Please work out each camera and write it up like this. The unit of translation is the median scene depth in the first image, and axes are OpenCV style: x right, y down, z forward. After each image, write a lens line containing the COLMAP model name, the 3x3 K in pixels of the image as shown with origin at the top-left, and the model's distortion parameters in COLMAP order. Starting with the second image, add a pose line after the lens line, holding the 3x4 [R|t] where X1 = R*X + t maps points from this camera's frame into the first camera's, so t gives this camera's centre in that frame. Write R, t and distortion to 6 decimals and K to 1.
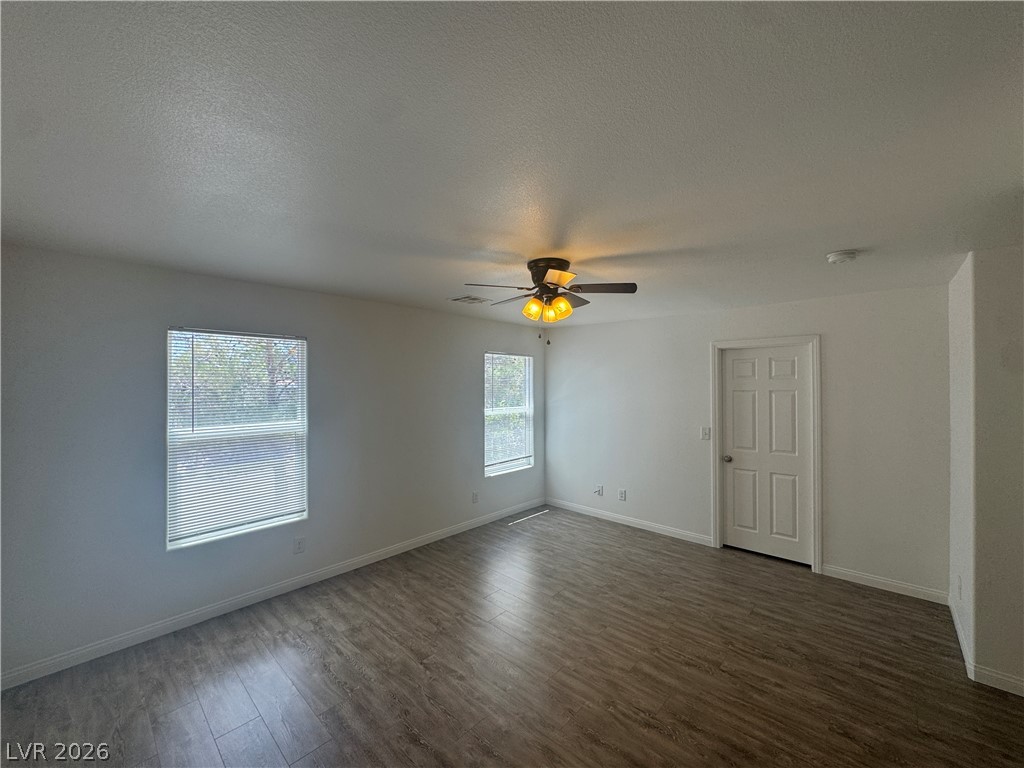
lens RADIAL K [[411.0, 0, 512.4], [0, 411.0, 380.2], [0, 0, 1]] dist [-0.005979, 0.000974]
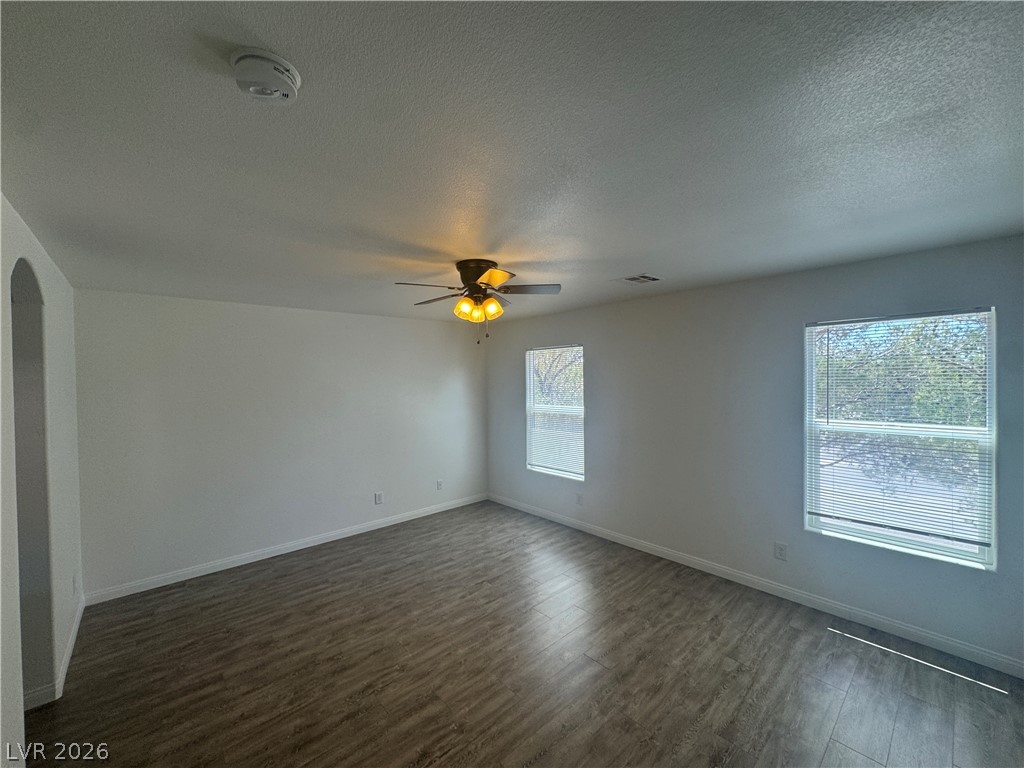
lens RADIAL K [[411.0, 0, 512.8], [0, 411.0, 385.5], [0, 0, 1]] dist [-0.005979, 0.000974]
pose [[-0.088189, 0.020774, -0.995887, 0.863336], [0.017846, 0.999655, 0.019272, -0.001349], [0.995944, -0.016073, -0.088529, 0.927282]]
